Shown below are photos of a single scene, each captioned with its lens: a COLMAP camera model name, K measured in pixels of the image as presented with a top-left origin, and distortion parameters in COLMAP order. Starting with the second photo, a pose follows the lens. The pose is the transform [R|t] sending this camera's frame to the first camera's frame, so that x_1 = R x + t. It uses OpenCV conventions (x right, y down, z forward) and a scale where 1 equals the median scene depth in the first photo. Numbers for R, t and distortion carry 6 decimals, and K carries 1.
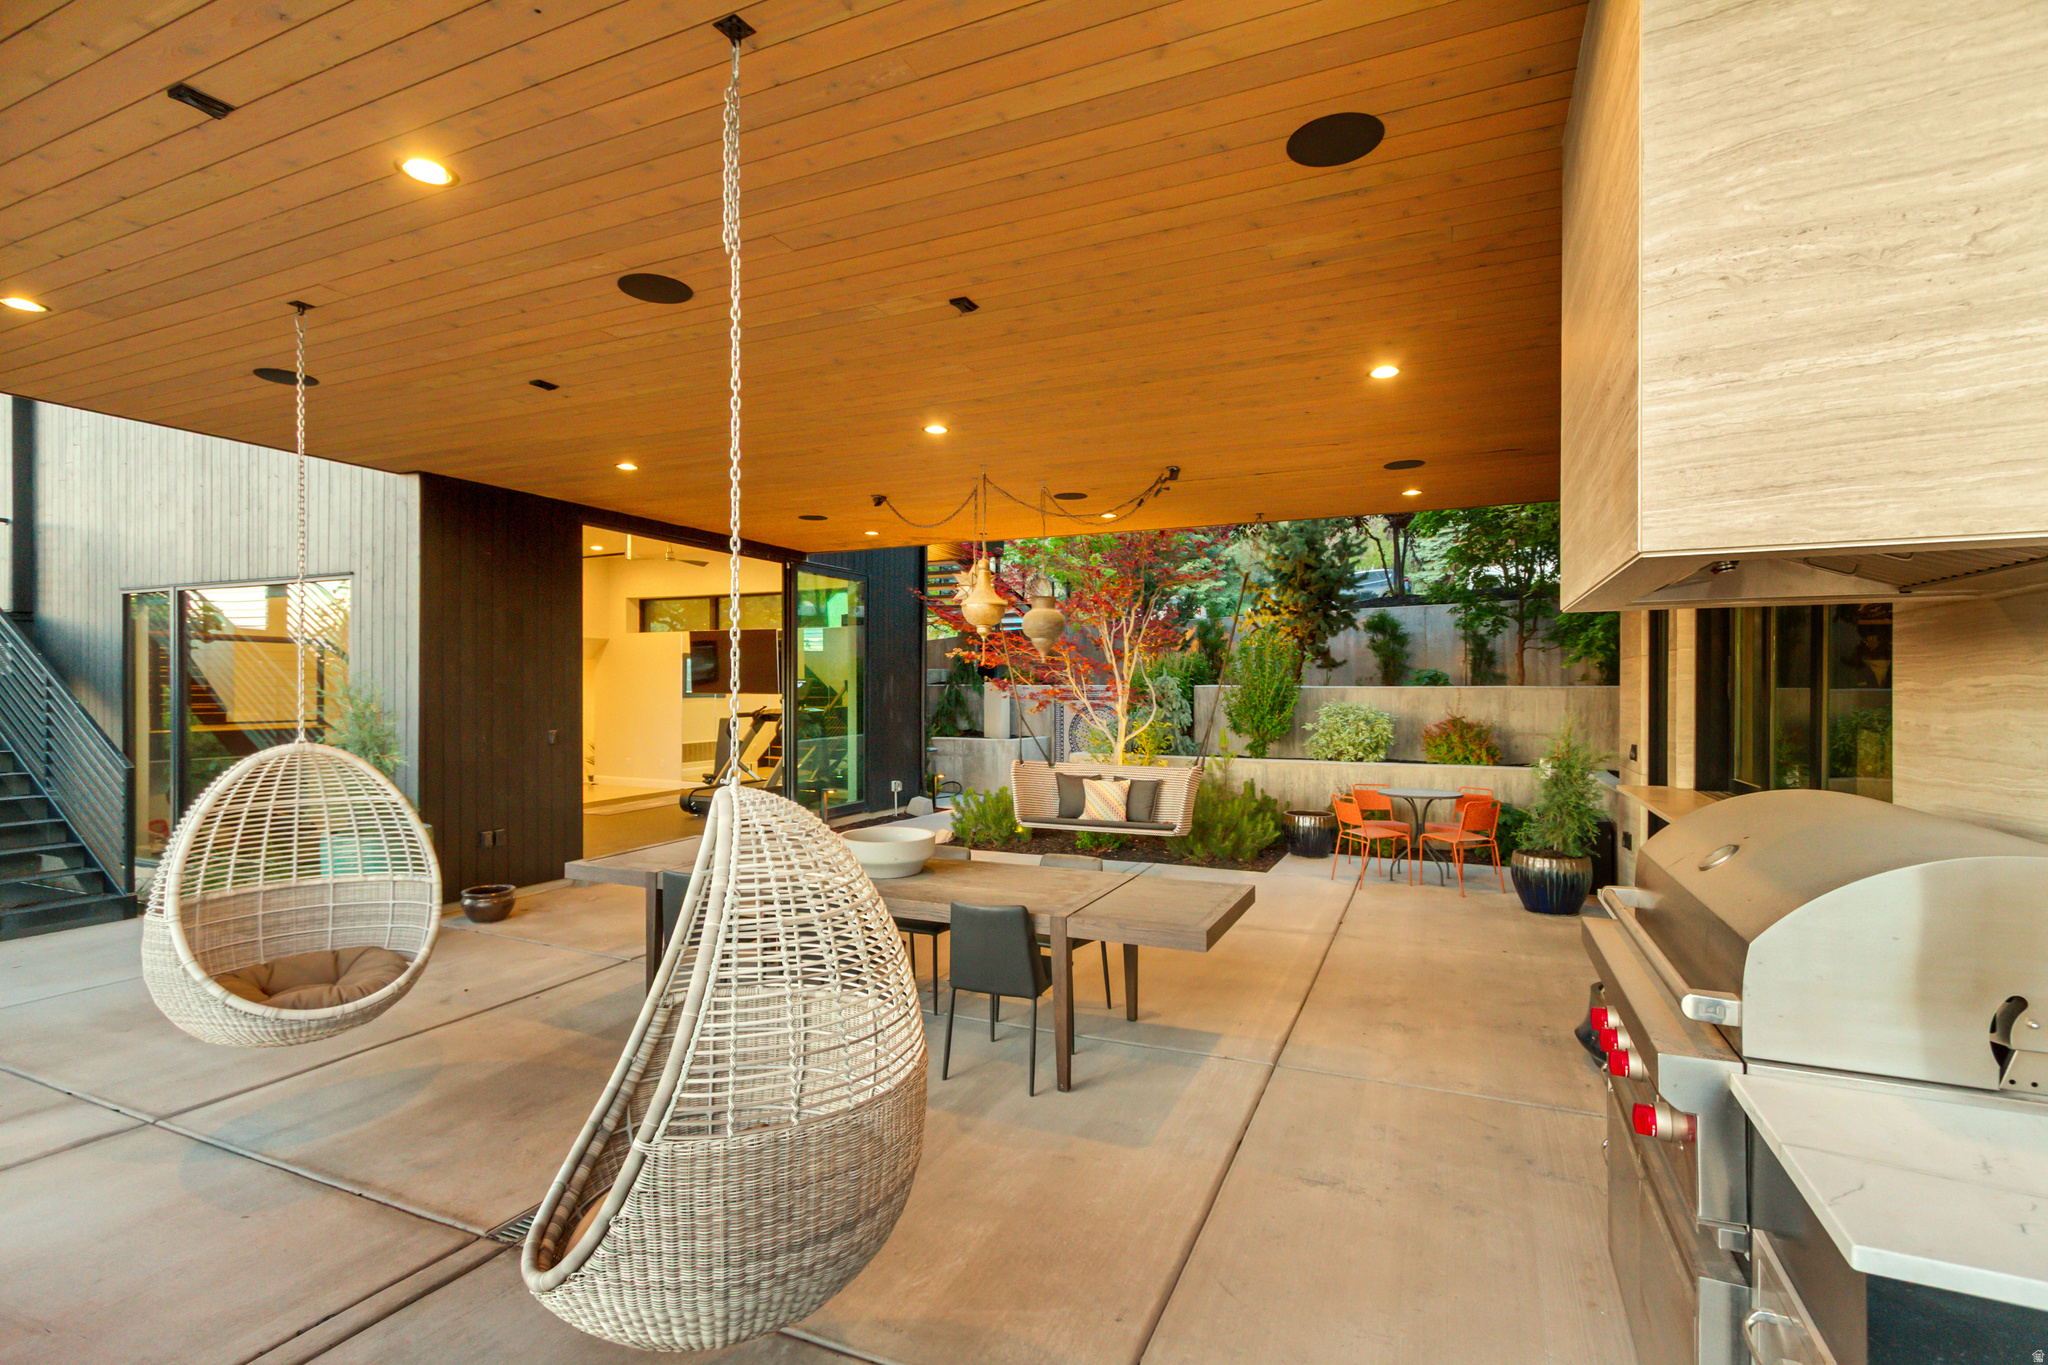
lens RADIAL K [[953.5, 0, 1025.4], [0, 953.5, 688.1], [0, 0, 1]] dist [0.012191, -0.001207]
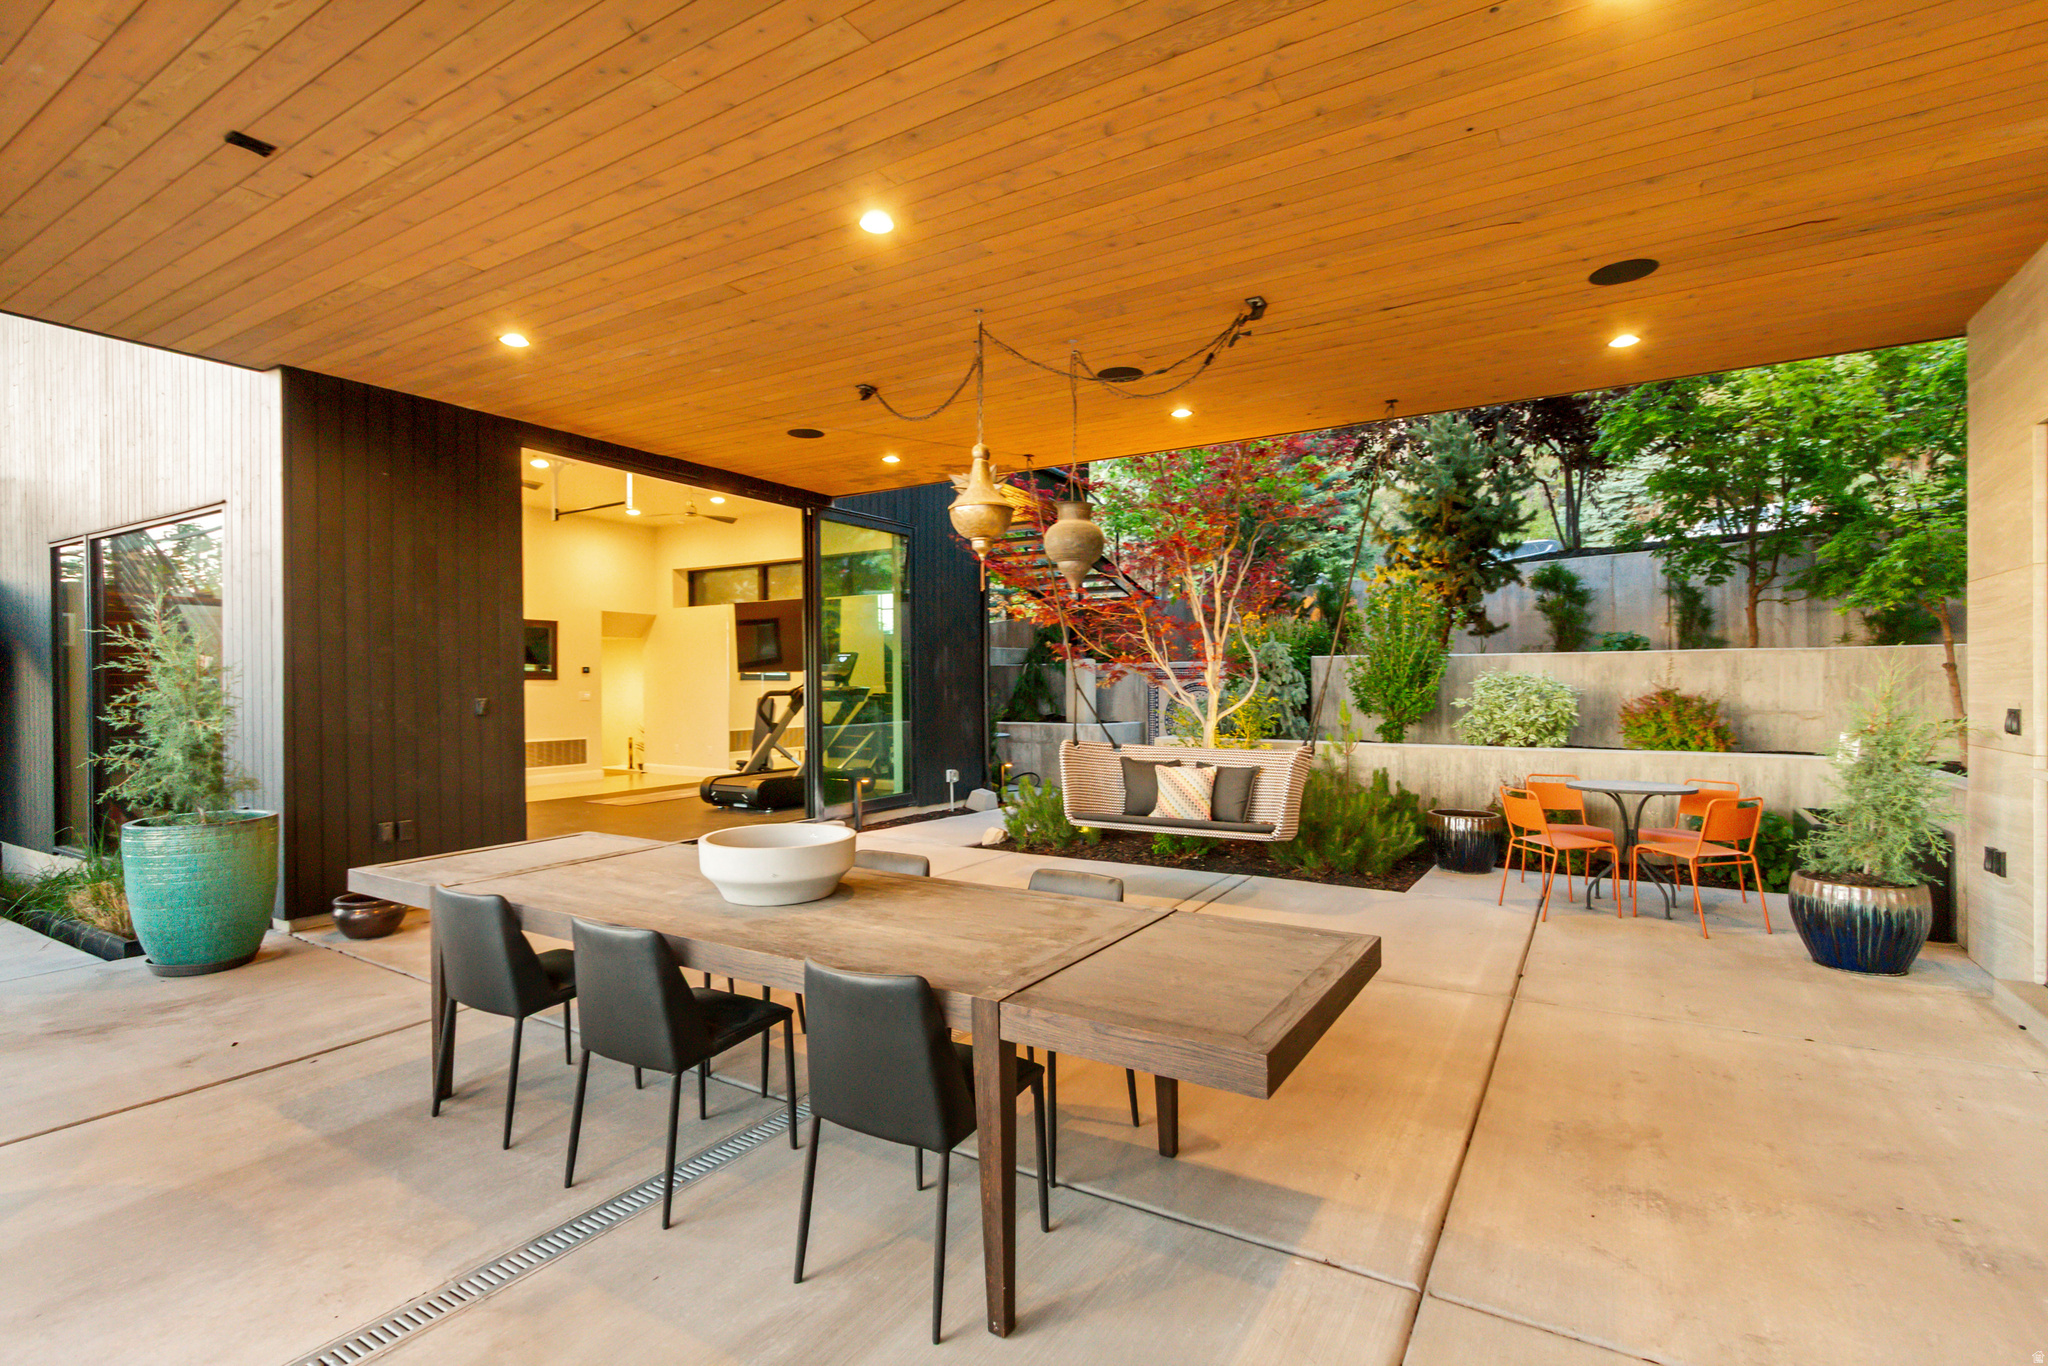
lens RADIAL K [[953.5, 0, 1022.8], [0, 953.5, 681.0], [0, 0, 1]] dist [0.012191, -0.001207]
pose [[0.991136, -0.006280, -0.132706, 0.060242], [0.005598, 0.999969, -0.005516, 0.032741], [0.132737, 0.004725, 0.991140, 0.232401]]
